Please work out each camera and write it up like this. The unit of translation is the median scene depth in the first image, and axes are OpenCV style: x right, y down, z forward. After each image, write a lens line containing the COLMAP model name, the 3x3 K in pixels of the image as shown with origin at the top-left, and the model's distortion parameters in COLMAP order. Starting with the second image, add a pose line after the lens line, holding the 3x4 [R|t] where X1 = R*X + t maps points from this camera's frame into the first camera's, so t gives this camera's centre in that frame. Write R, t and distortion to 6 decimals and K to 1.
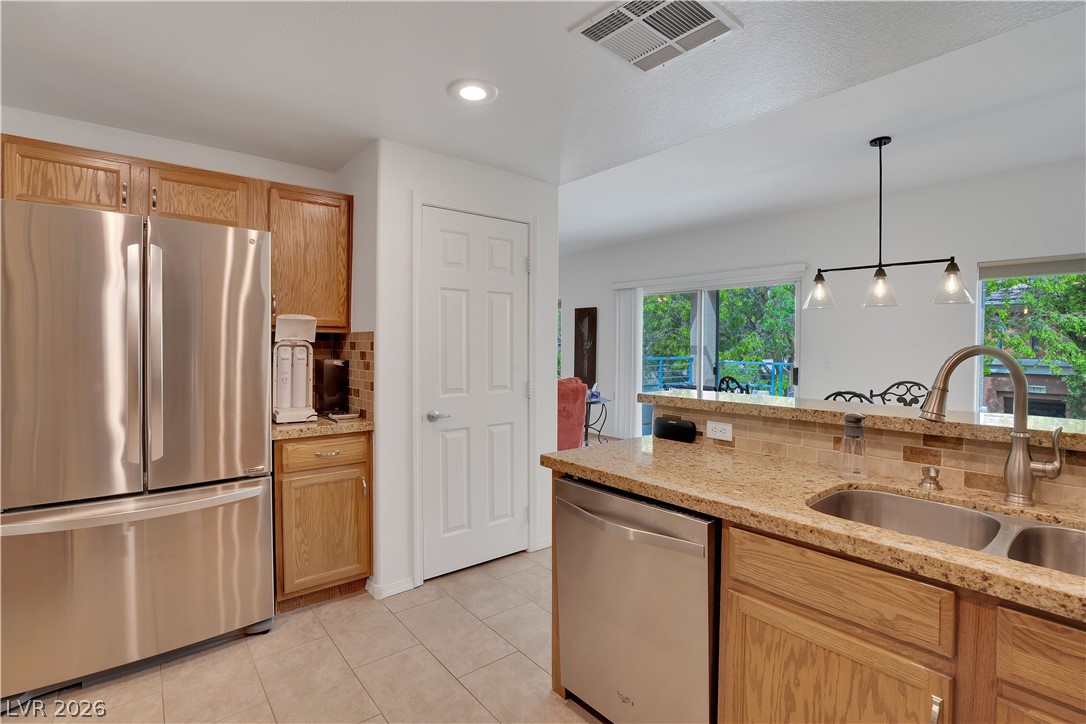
lens RADIAL K [[510.0, 0, 534.2], [0, 510.0, 353.1], [0, 0, 1]] dist [-0.060708, 0.023305]
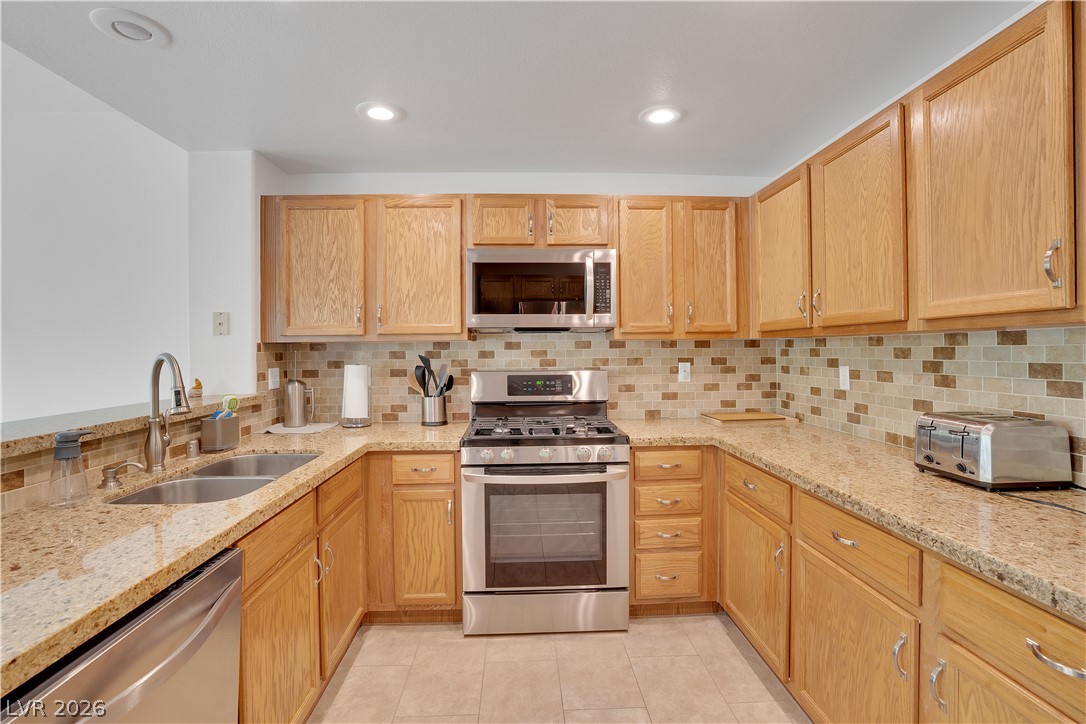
lens RADIAL K [[510.0, 0, 534.2], [0, 510.0, 353.1], [0, 0, 1]] dist [-0.060708, 0.023305]
pose [[-0.795030, -0.002277, 0.606566, -0.414211], [0.014431, 0.999639, 0.022667, -0.020113], [-0.606398, 0.026774, -0.794710, 0.915948]]
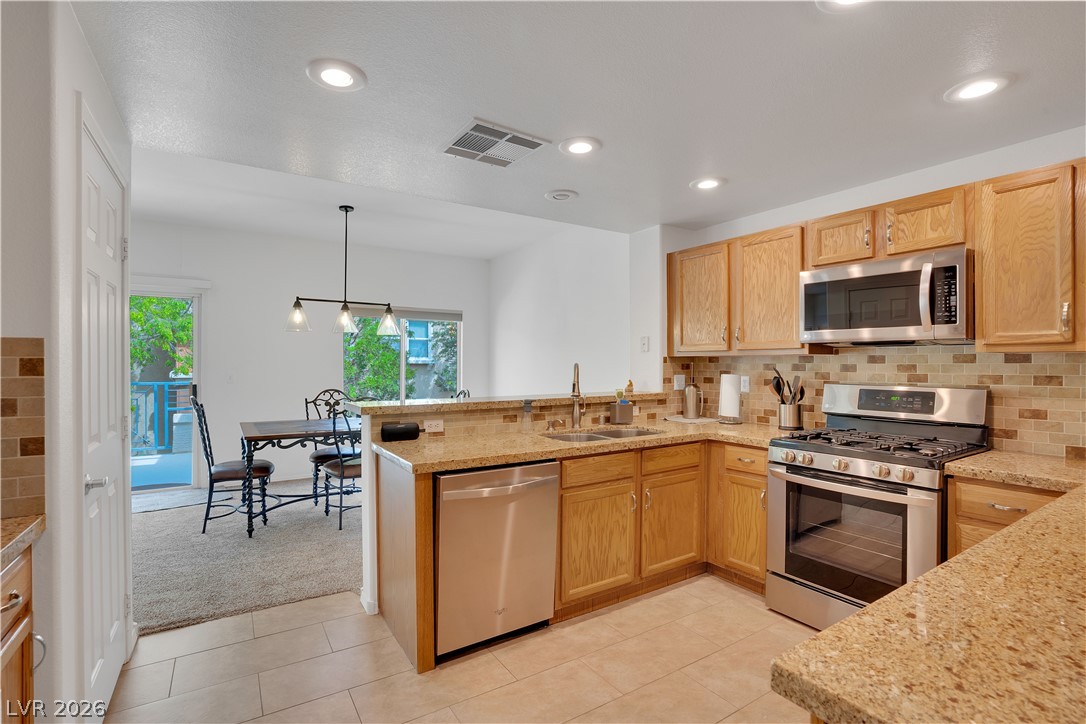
lens RADIAL K [[504.5, 0, 543.0], [0, 504.5, 362.0], [0, 0, 1]] dist [-0.056372, 0.023854]
pose [[0.111985, -0.002517, 0.993707, -0.964987], [0.014298, 0.999897, 0.000921, -0.016277], [-0.993607, 0.014105, 0.112010, 0.560808]]
